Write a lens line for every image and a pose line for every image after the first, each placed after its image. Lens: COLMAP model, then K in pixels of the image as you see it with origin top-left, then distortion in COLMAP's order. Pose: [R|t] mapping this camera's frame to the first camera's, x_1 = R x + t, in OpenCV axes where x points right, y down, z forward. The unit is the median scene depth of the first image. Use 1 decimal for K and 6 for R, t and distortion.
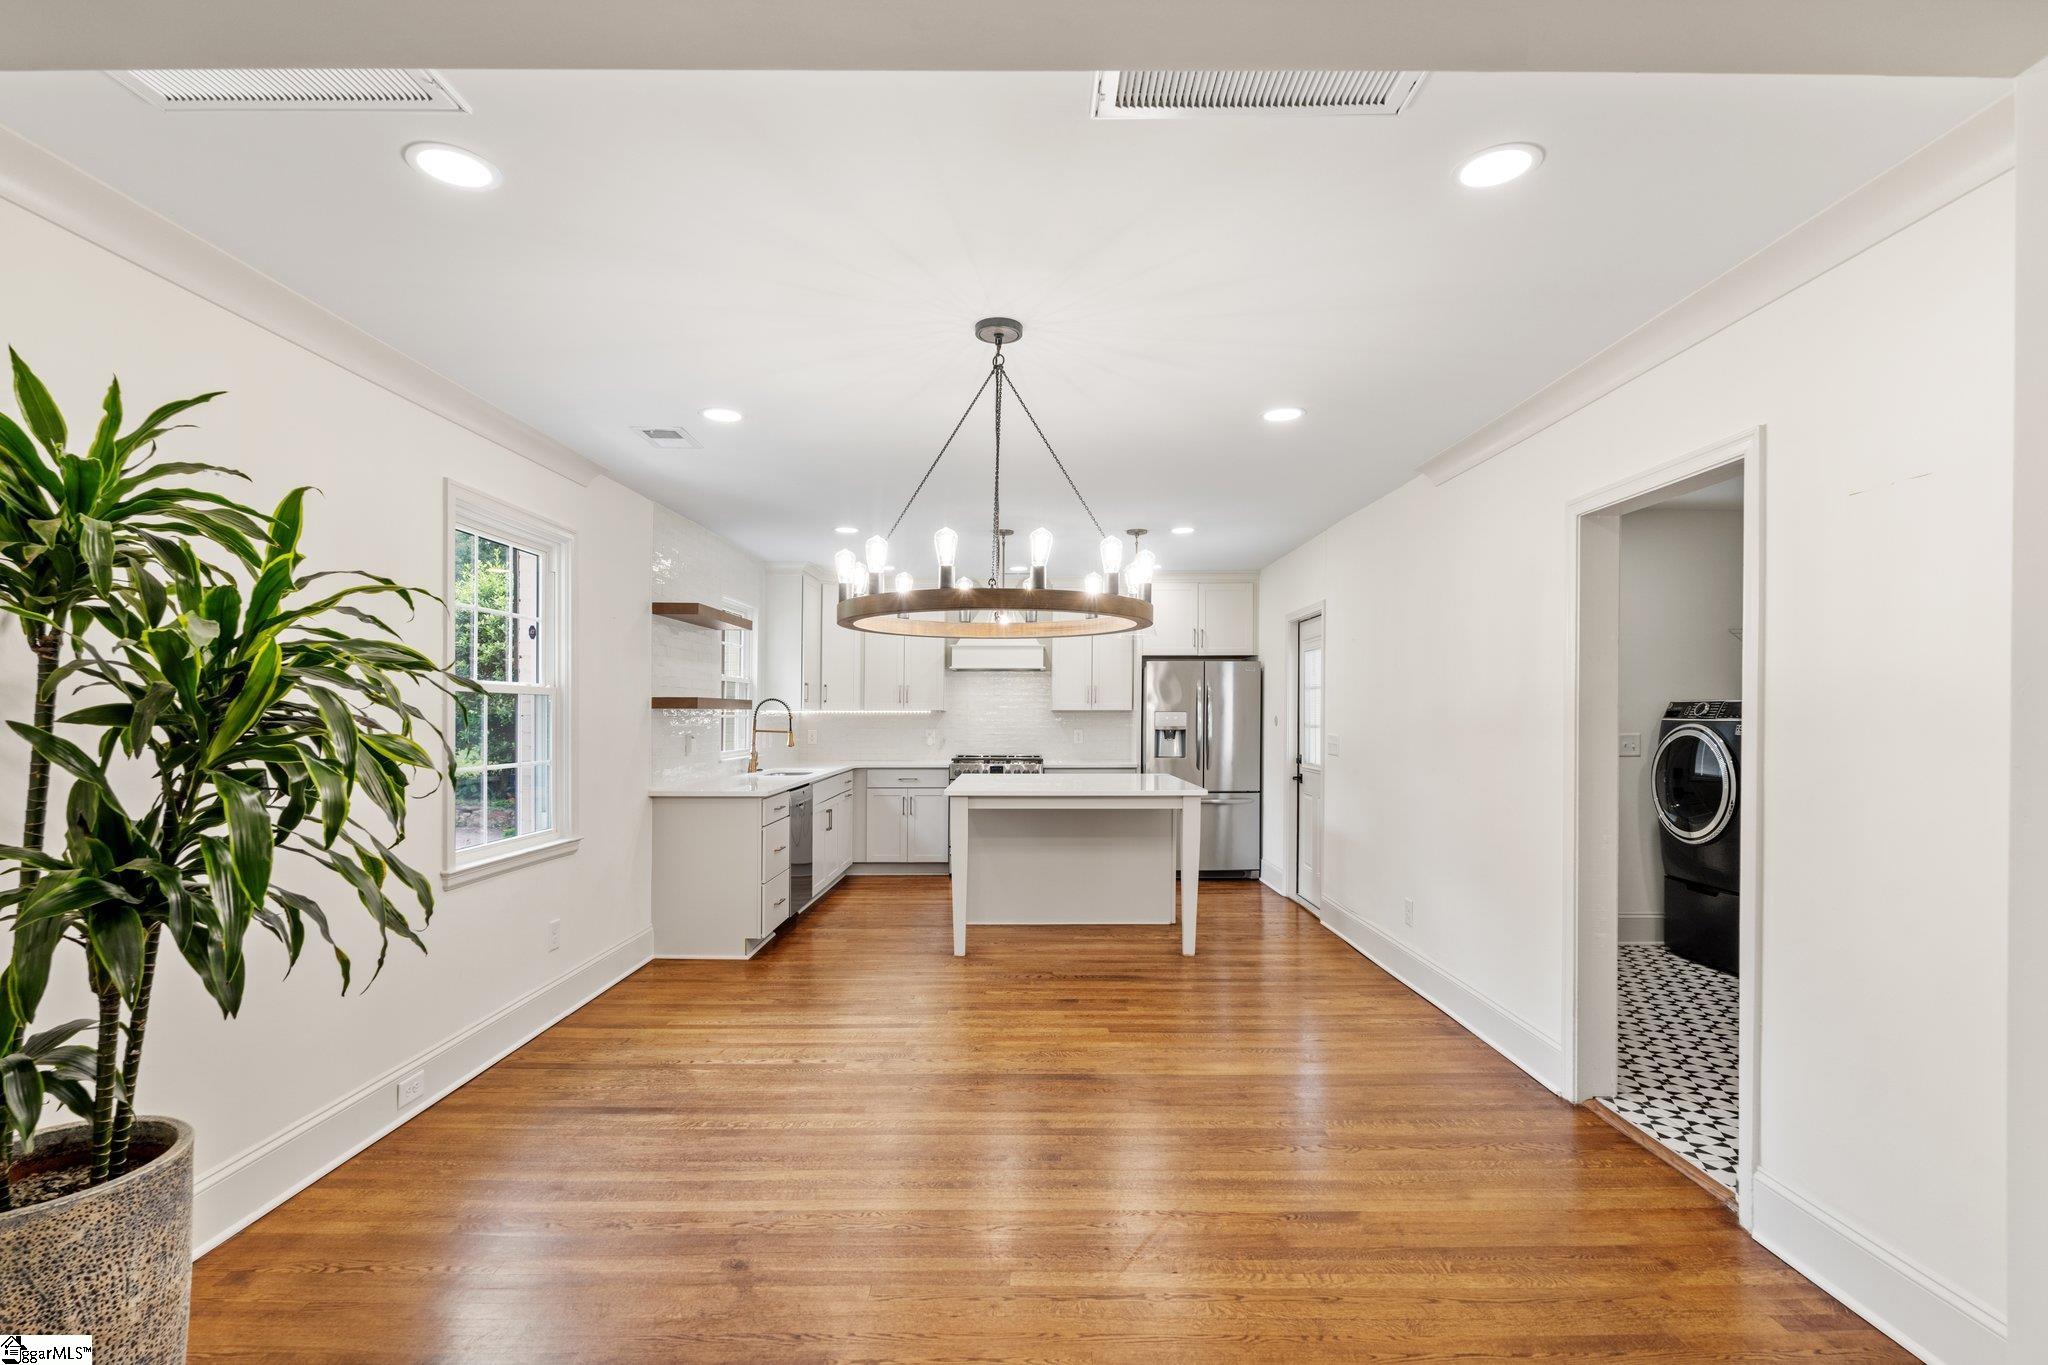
lens RADIAL K [[963.6, 0, 1024.8], [0, 963.6, 703.9], [0, 0, 1]] dist [0.000123, 0.000420]
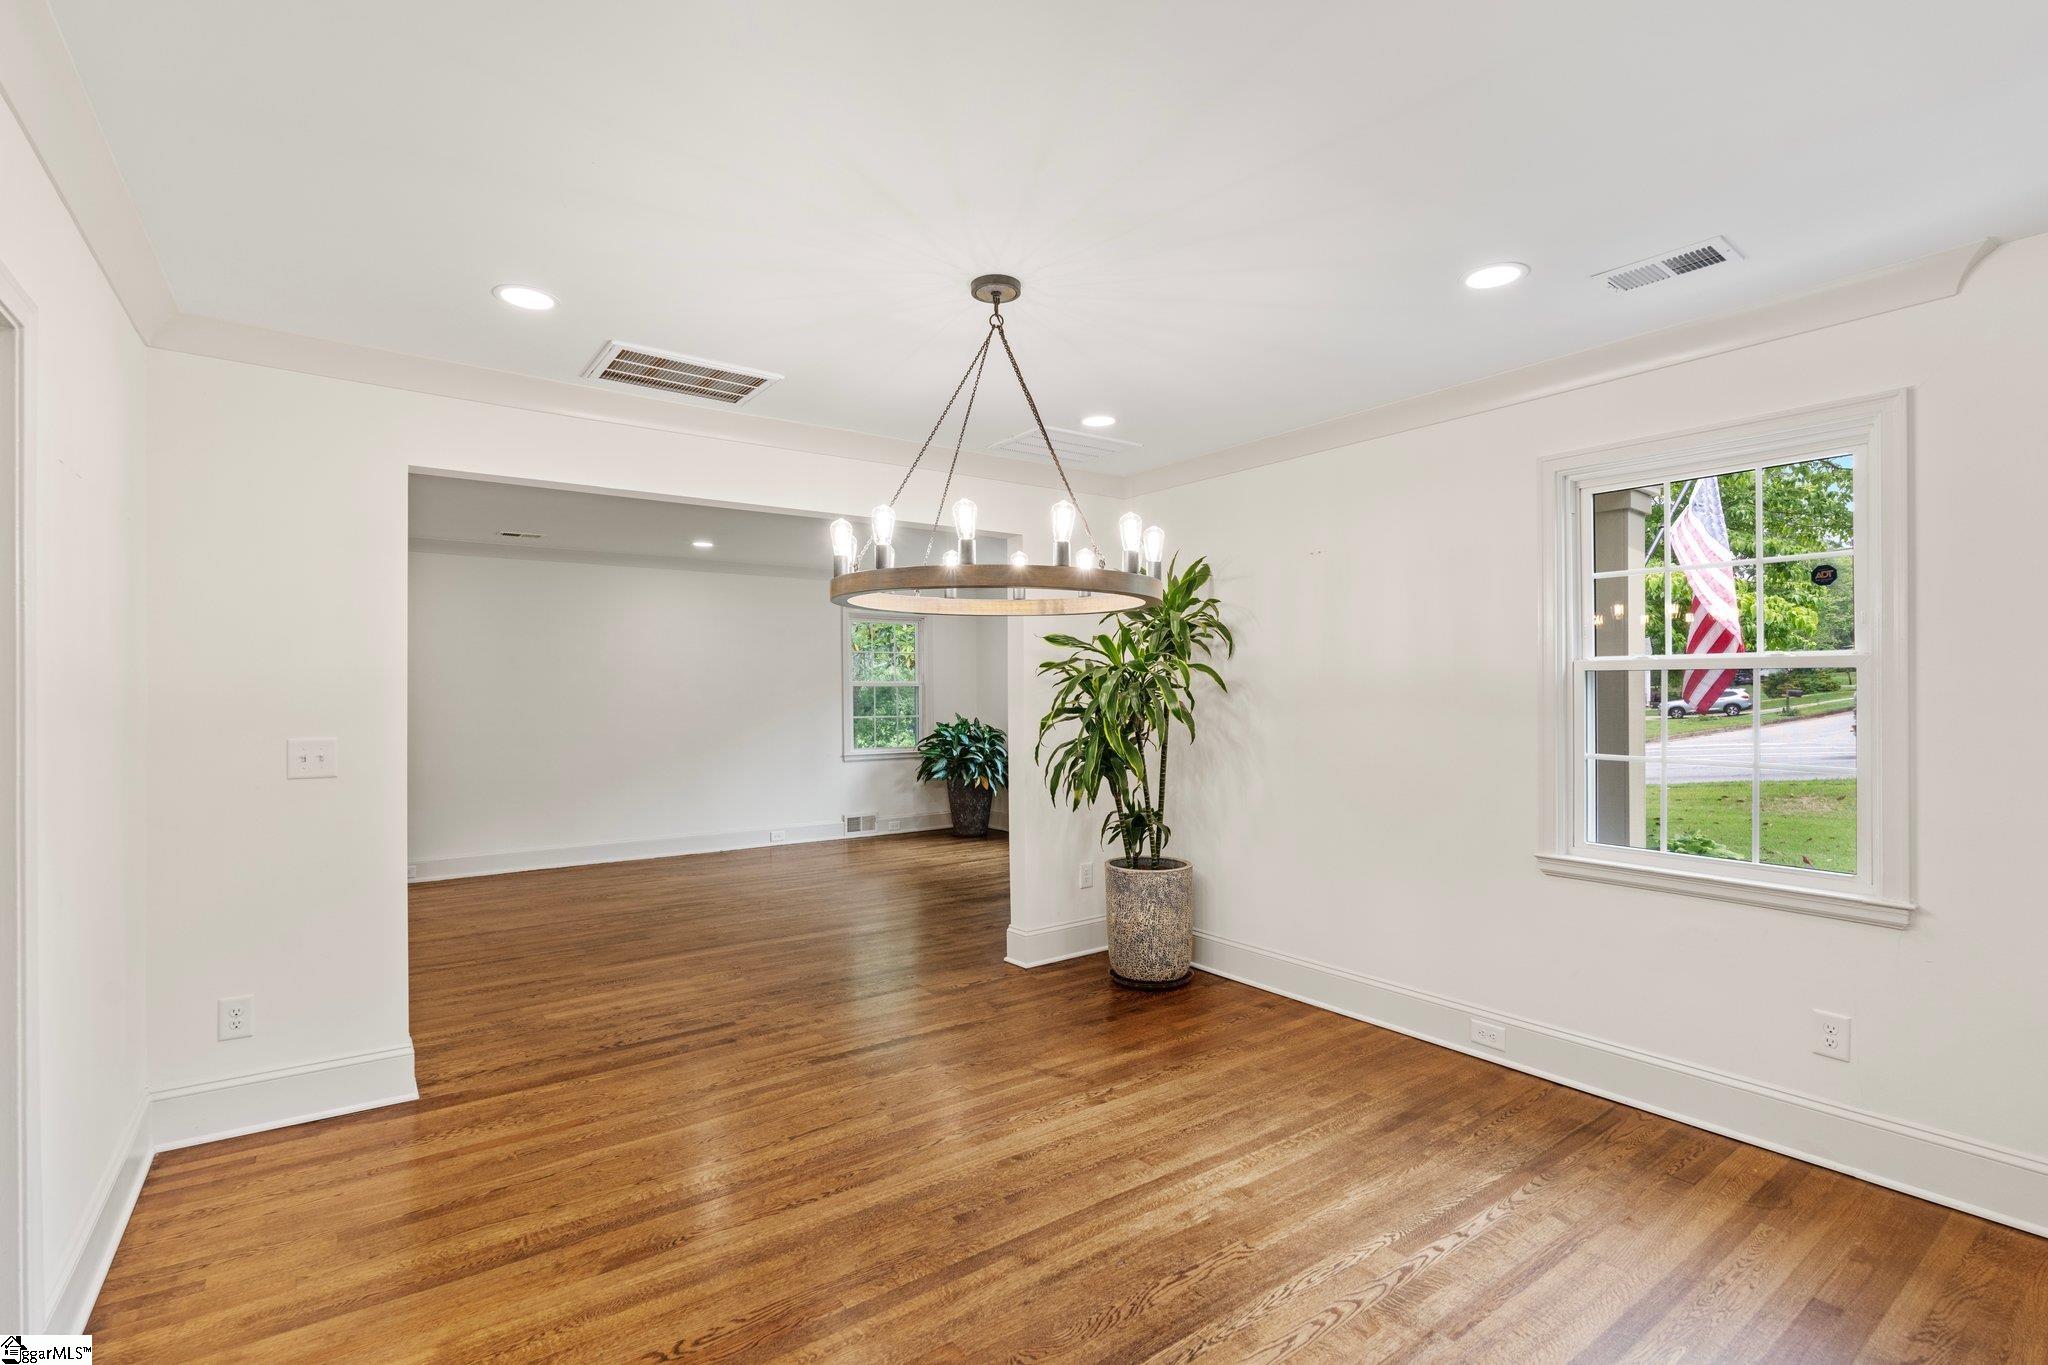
lens RADIAL K [[949.3, 0, 1024.0], [0, 949.3, 682.5], [0, 0, 1]] dist [0.000897, -0.000134]
pose [[-0.807443, -0.004565, -0.589928, 0.484142], [0.008283, 0.999784, -0.019074, 0.009194], [0.589887, -0.020287, -0.807231, 1.709955]]
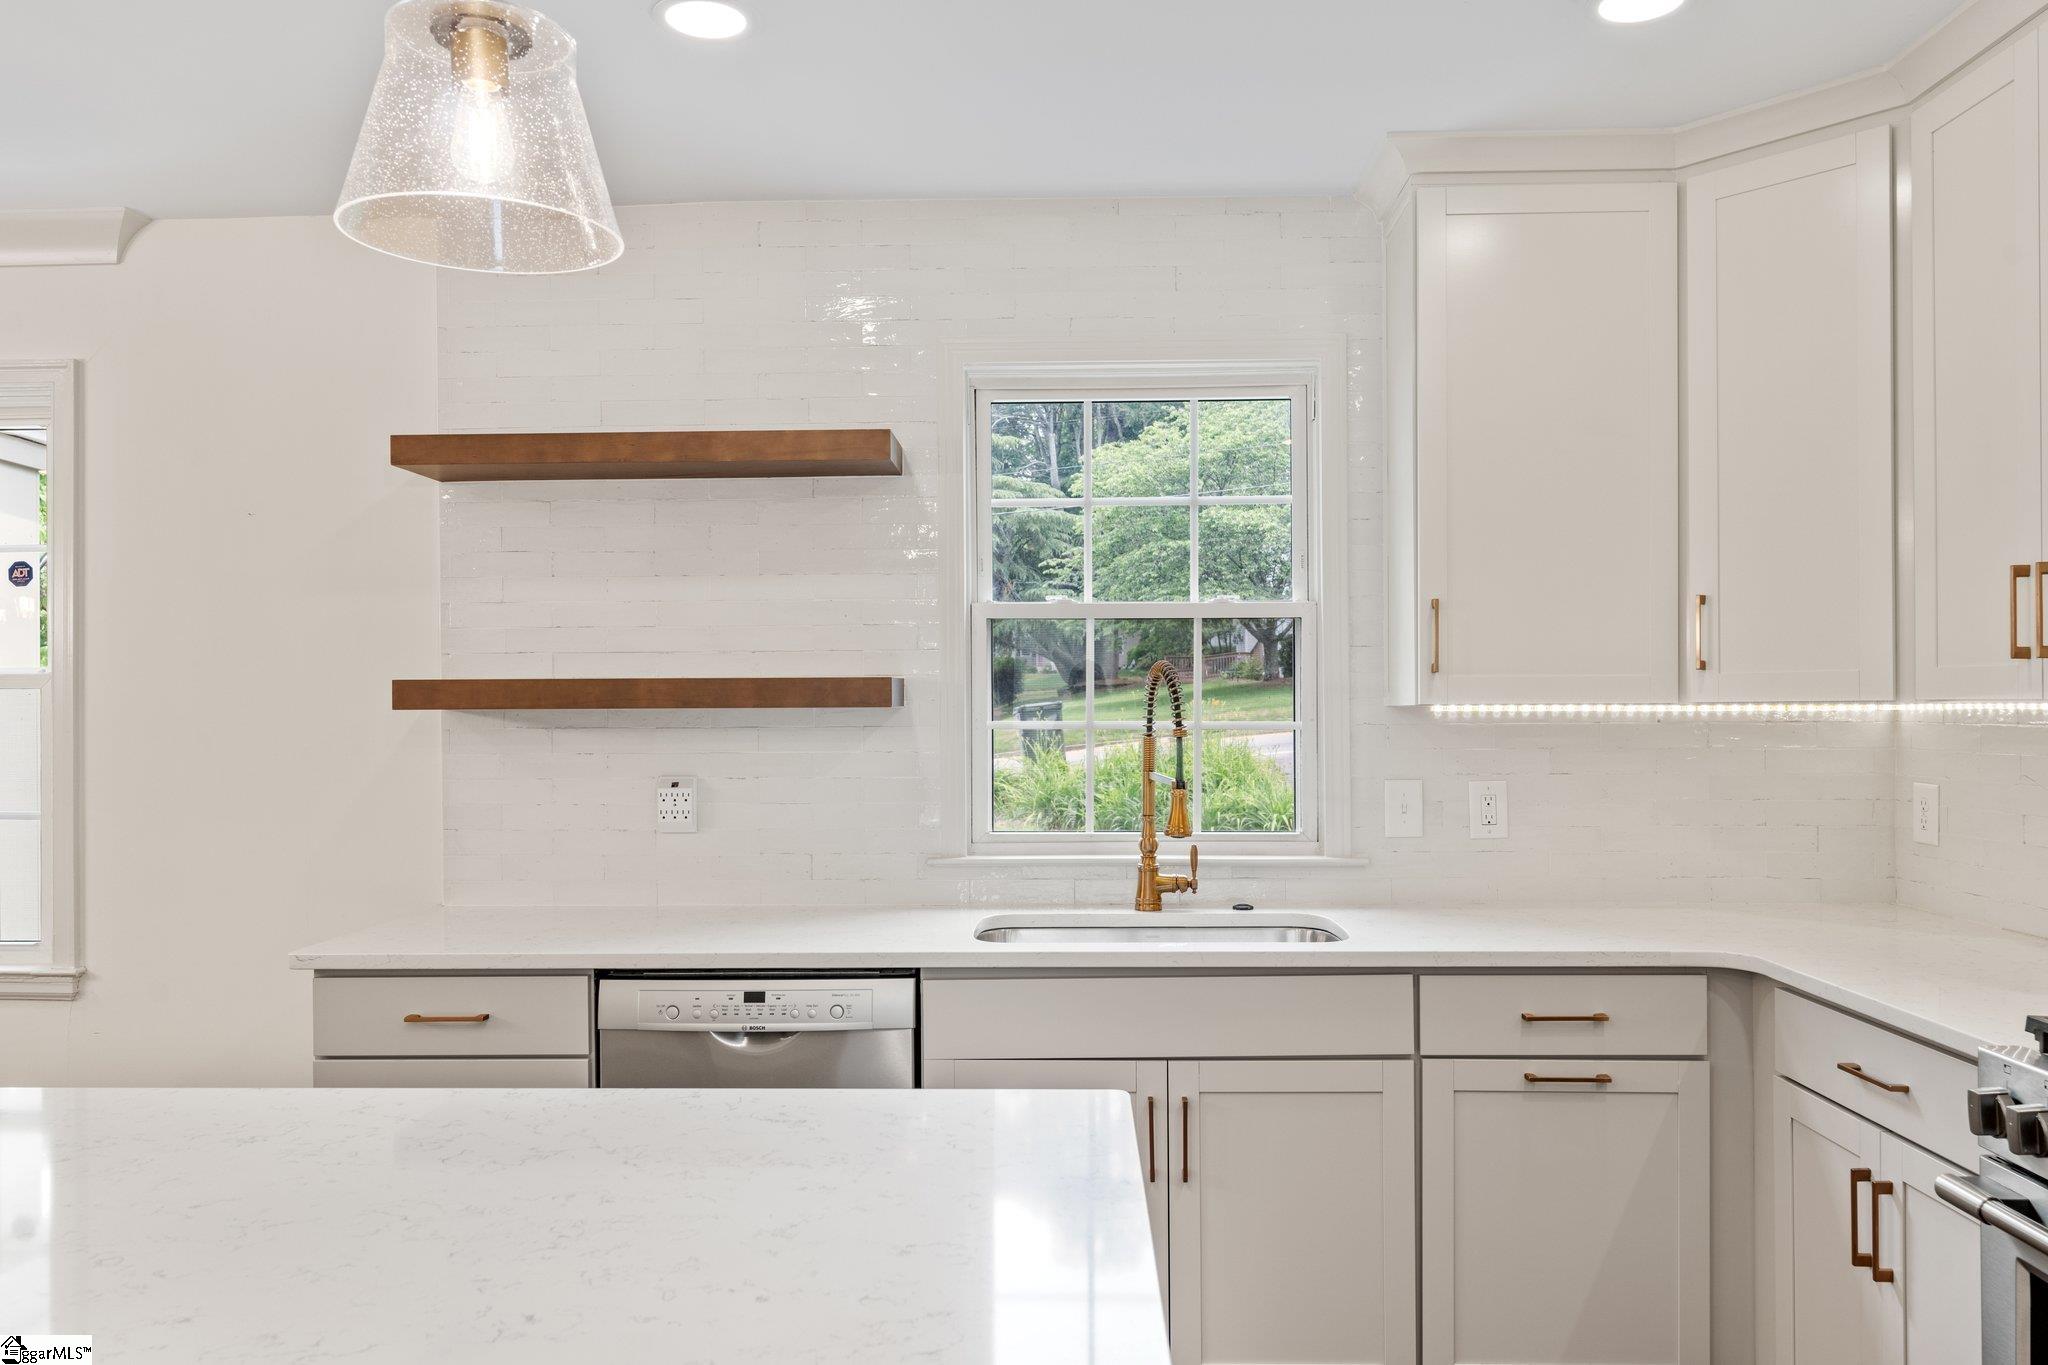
lens RADIAL K [[1439.4, 0, 1022.5], [0, 1439.4, 695.5], [0, 0, 1]] dist [0.002195, 0.000603]
pose [[-0.030381, -0.009474, -0.999493, 0.413287], [0.017795, 0.999791, -0.010018, 0.014464], [0.999380, -0.018091, -0.030206, 2.250288]]
